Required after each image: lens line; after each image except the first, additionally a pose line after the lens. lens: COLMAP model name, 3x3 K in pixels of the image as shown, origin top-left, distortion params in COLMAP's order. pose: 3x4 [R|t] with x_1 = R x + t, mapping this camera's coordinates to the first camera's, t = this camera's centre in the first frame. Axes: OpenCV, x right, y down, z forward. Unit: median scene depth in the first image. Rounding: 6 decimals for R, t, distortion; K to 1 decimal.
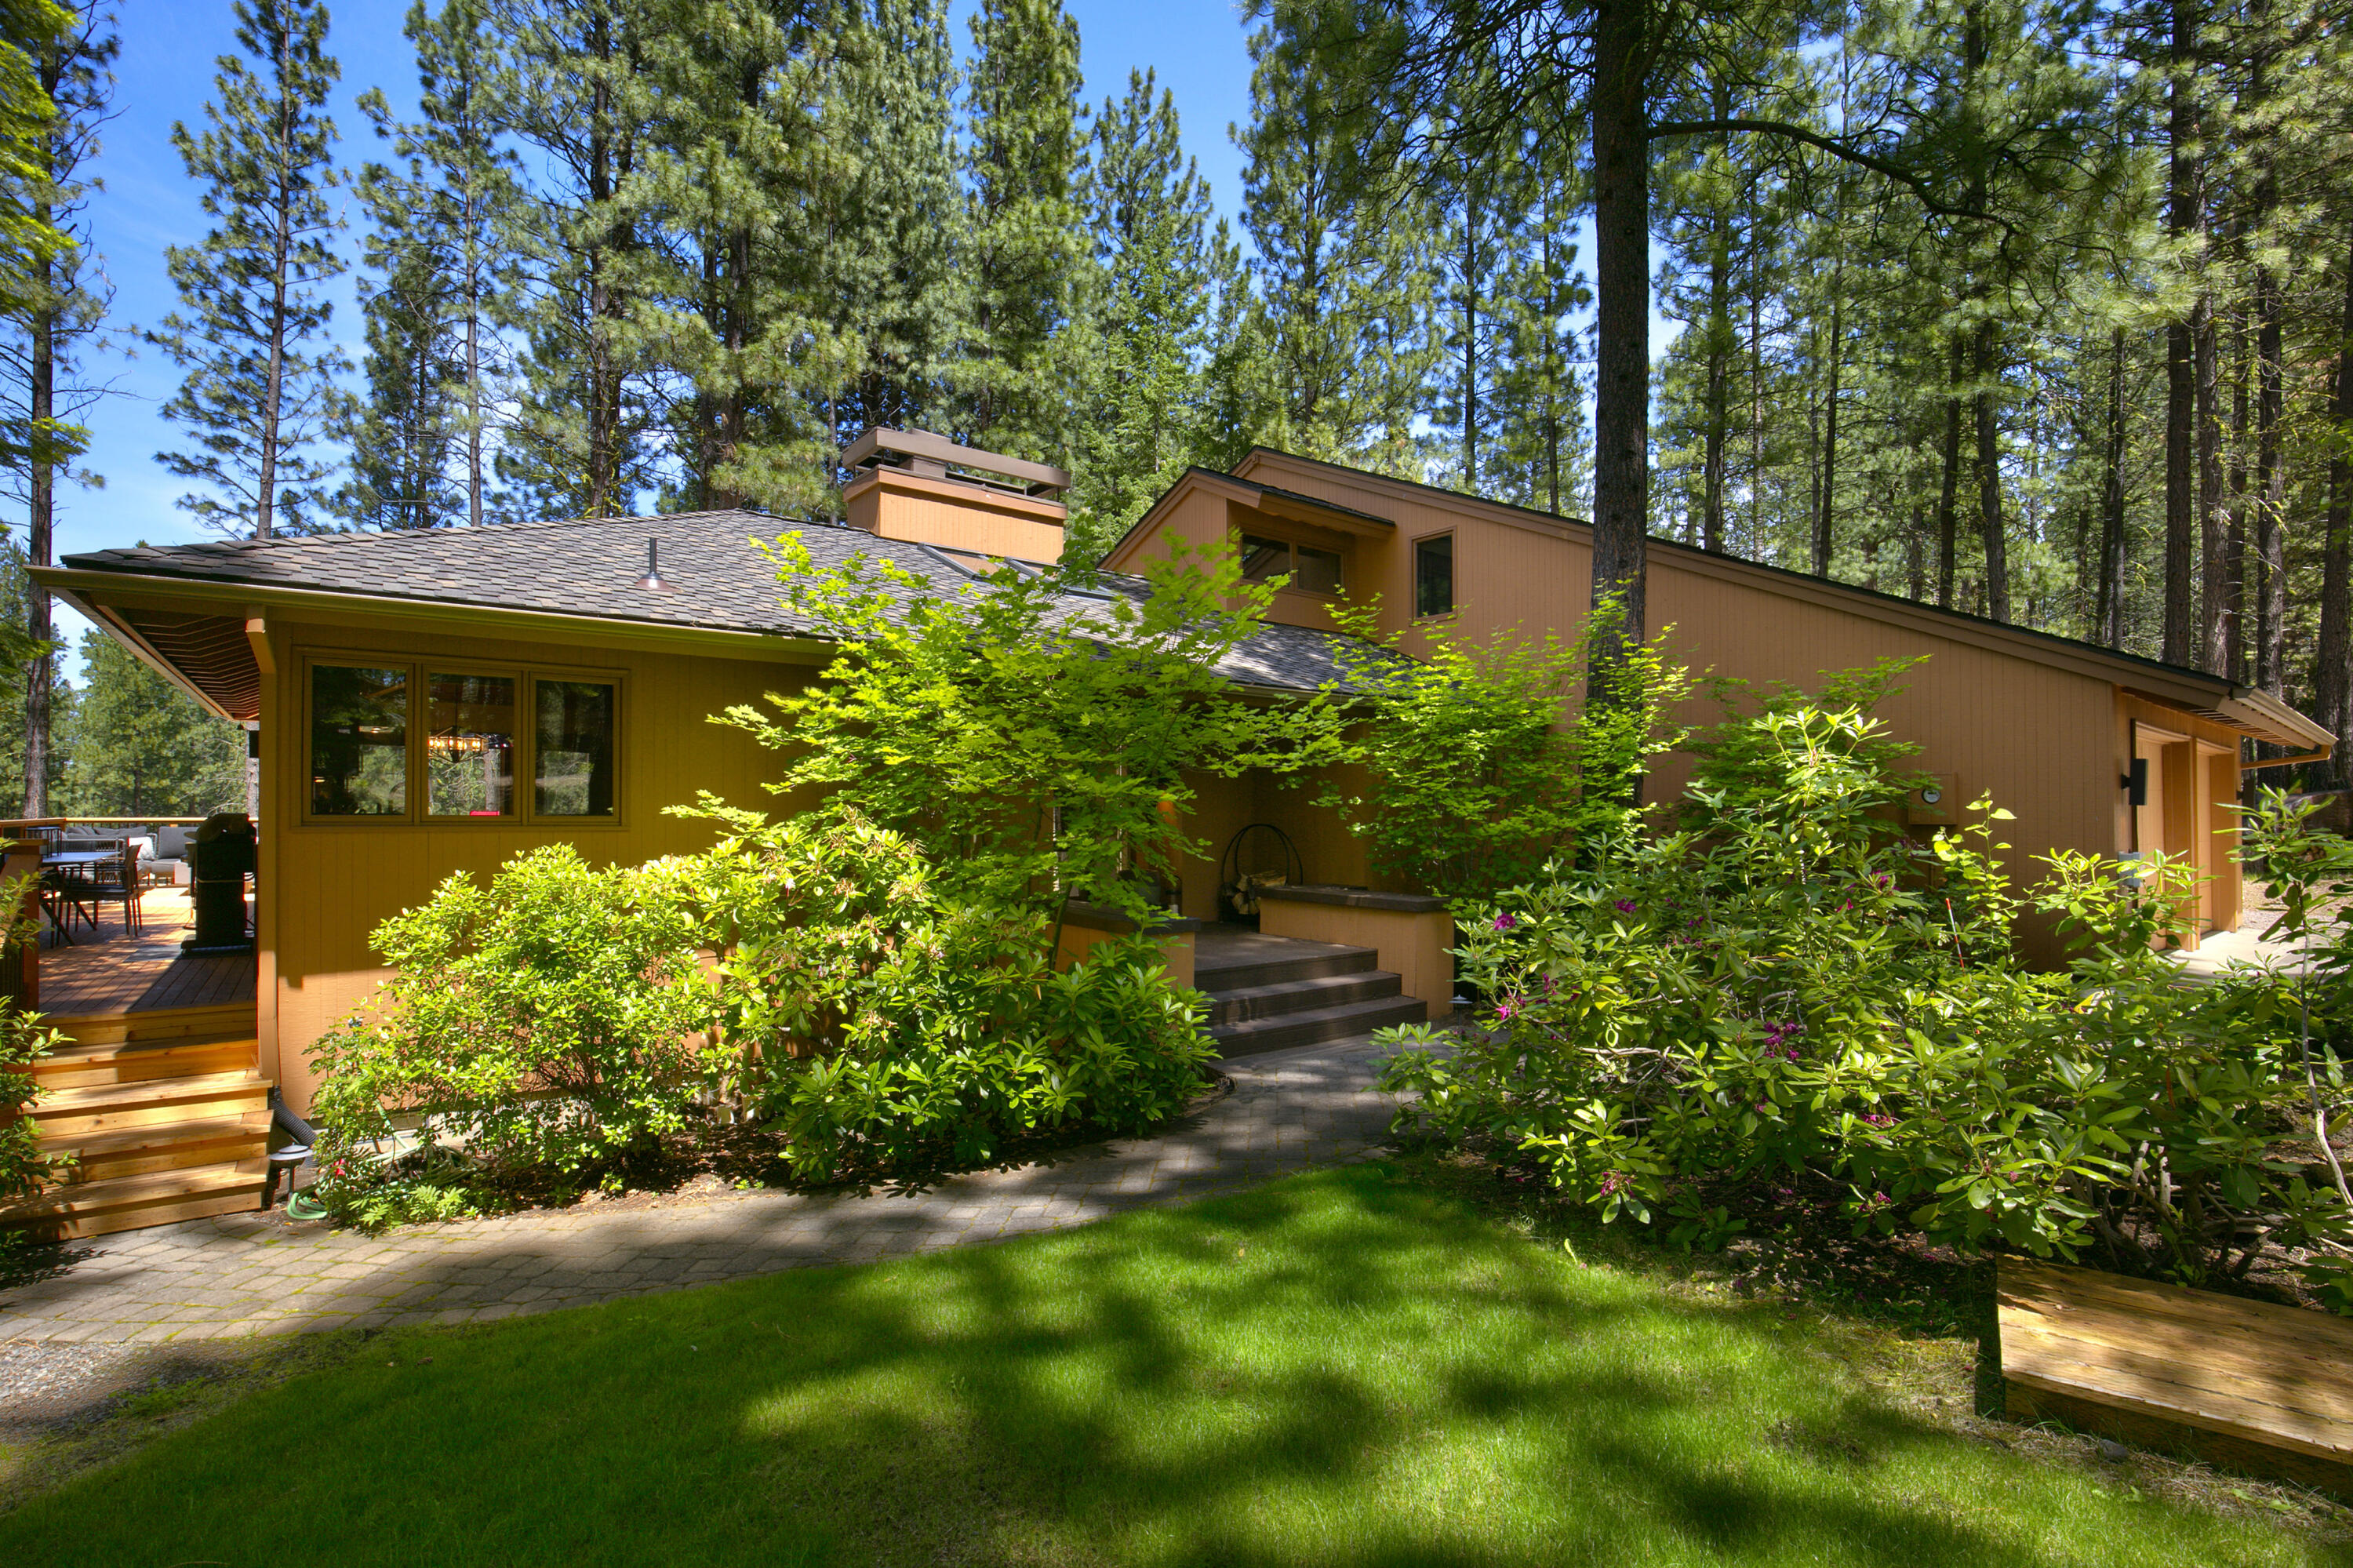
lens RADIAL K [[1110.4, 0, 1187.4], [0, 1110.4, 800.1], [0, 0, 1]] dist [-0.016098, -0.001587]
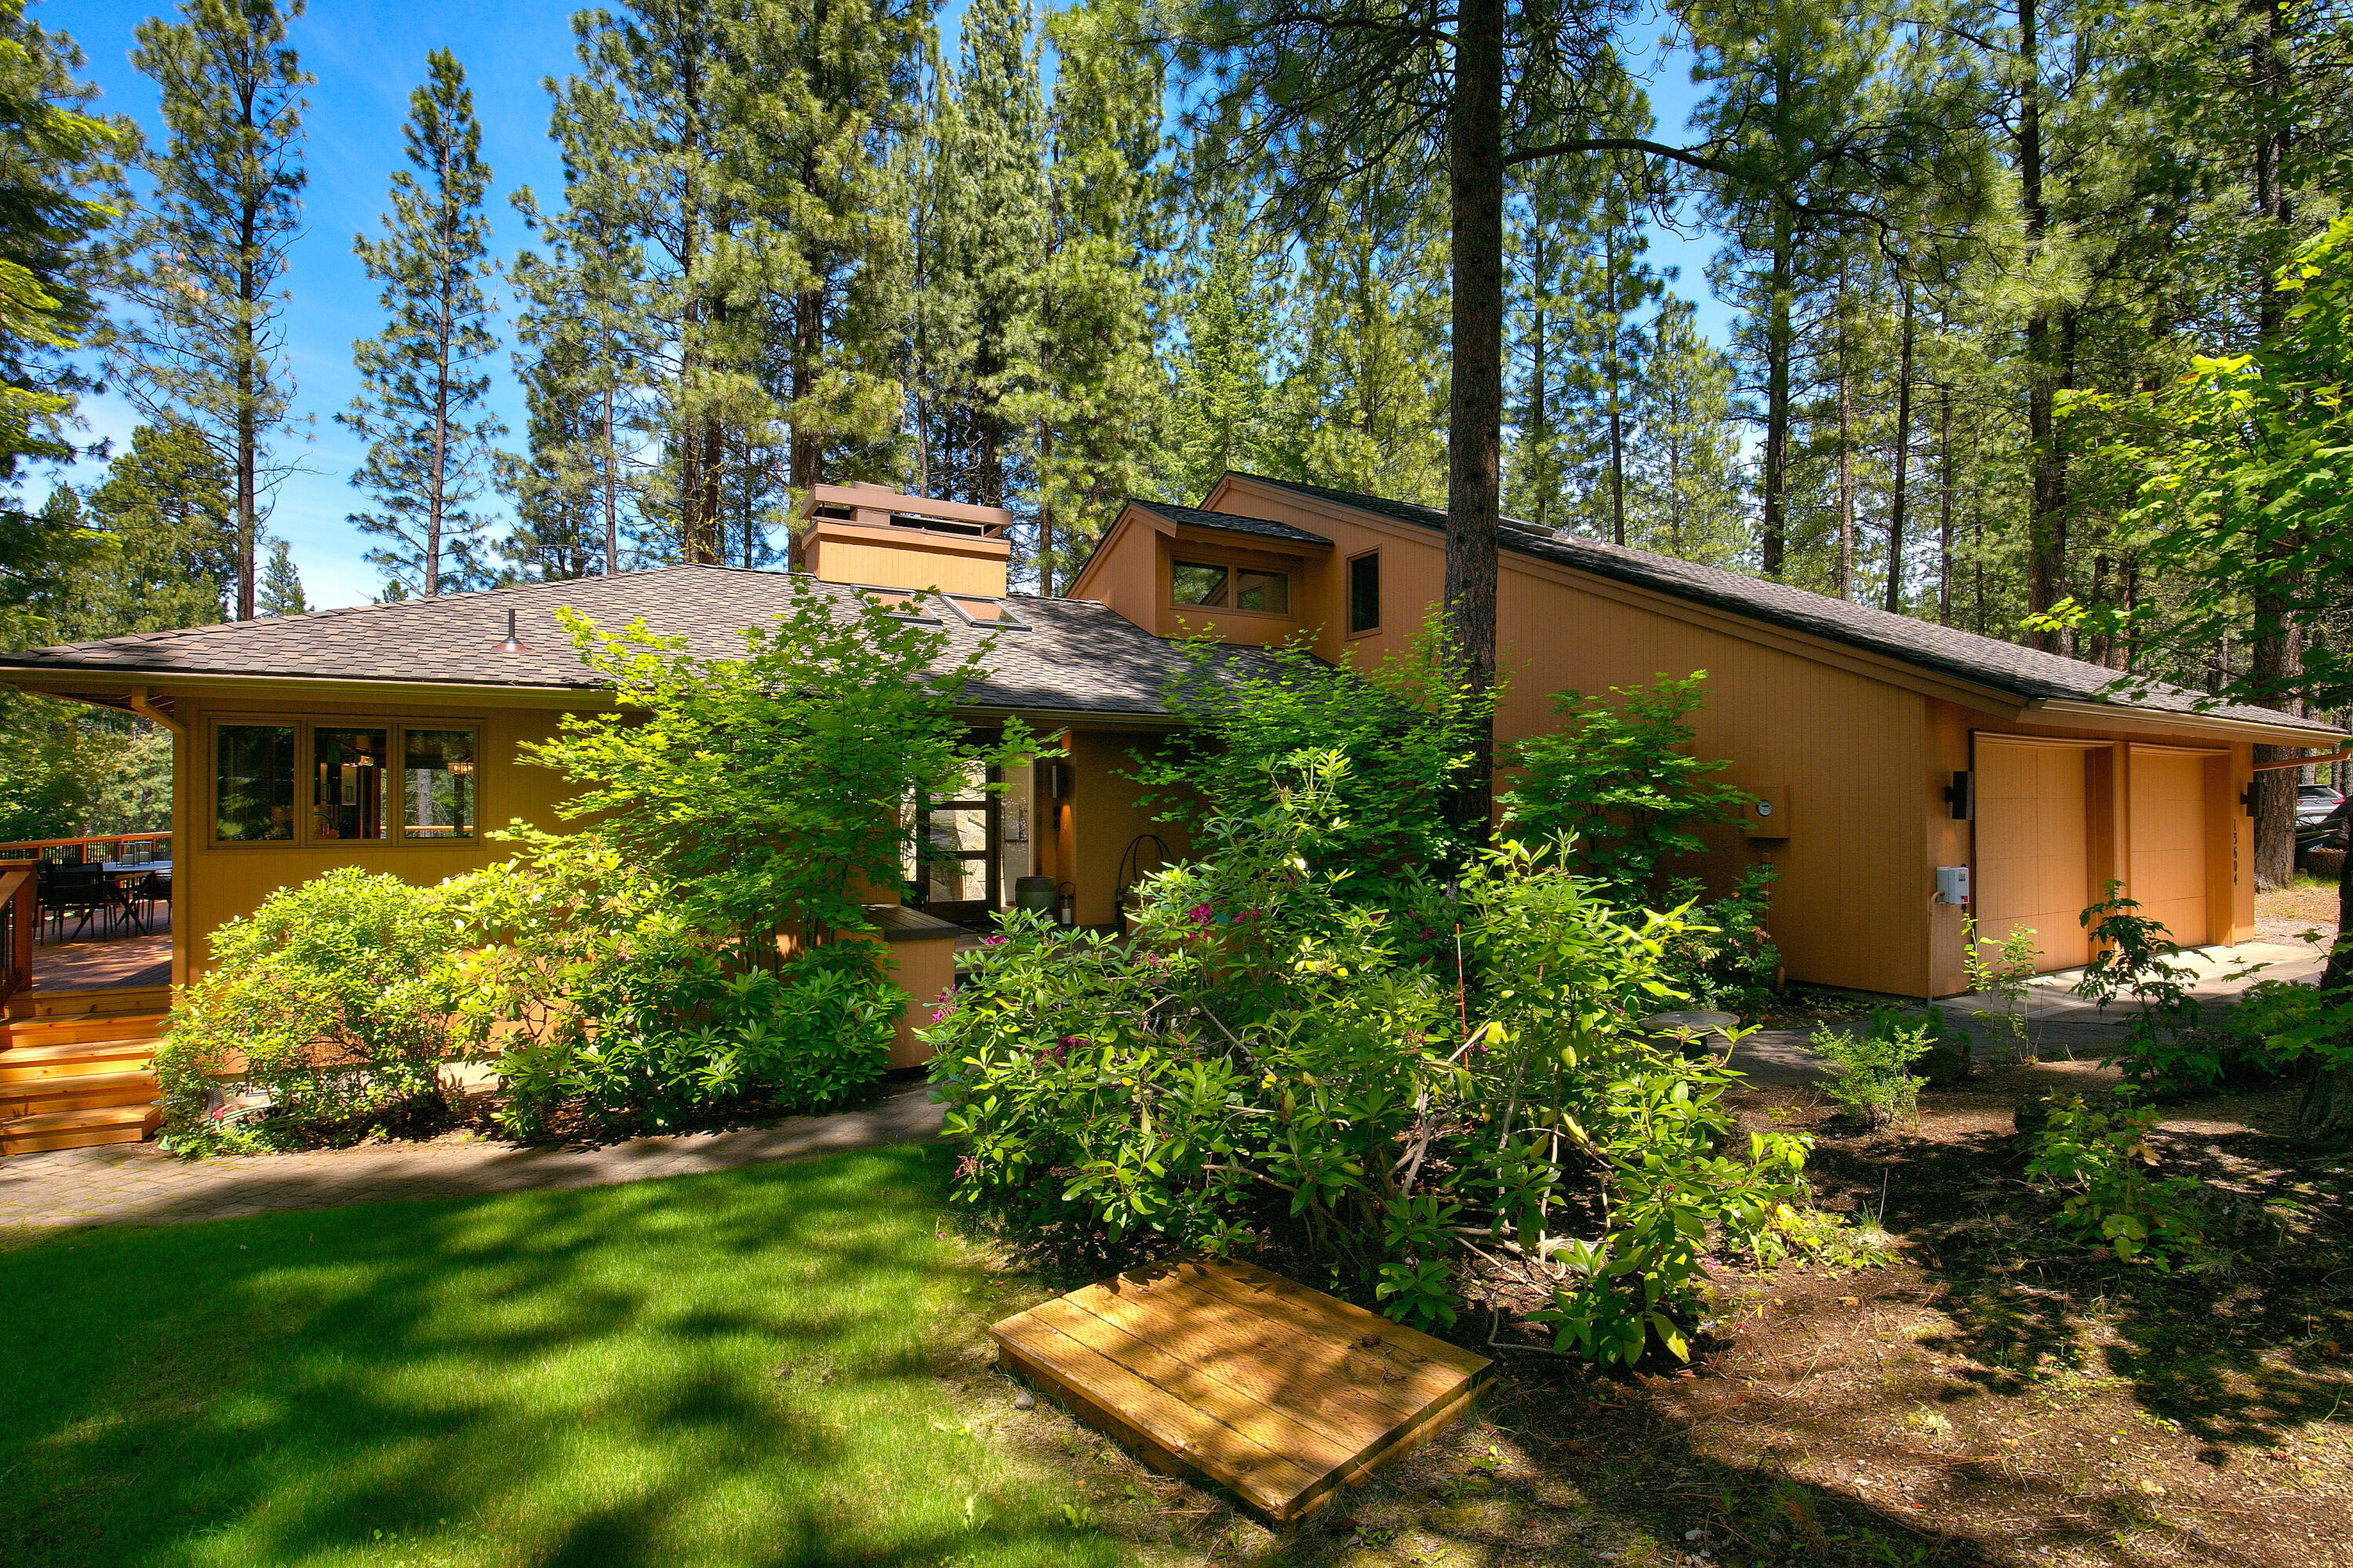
lens RADIAL K [[1110.4, 0, 1239.5], [0, 1110.4, 788.6], [0, 0, 1]] dist [-0.016098, -0.001587]
pose [[0.989695, -0.007464, -0.142995, 0.169569], [0.006687, 0.999960, -0.005910, -0.009367], [0.143034, 0.004893, 0.989706, -0.030301]]
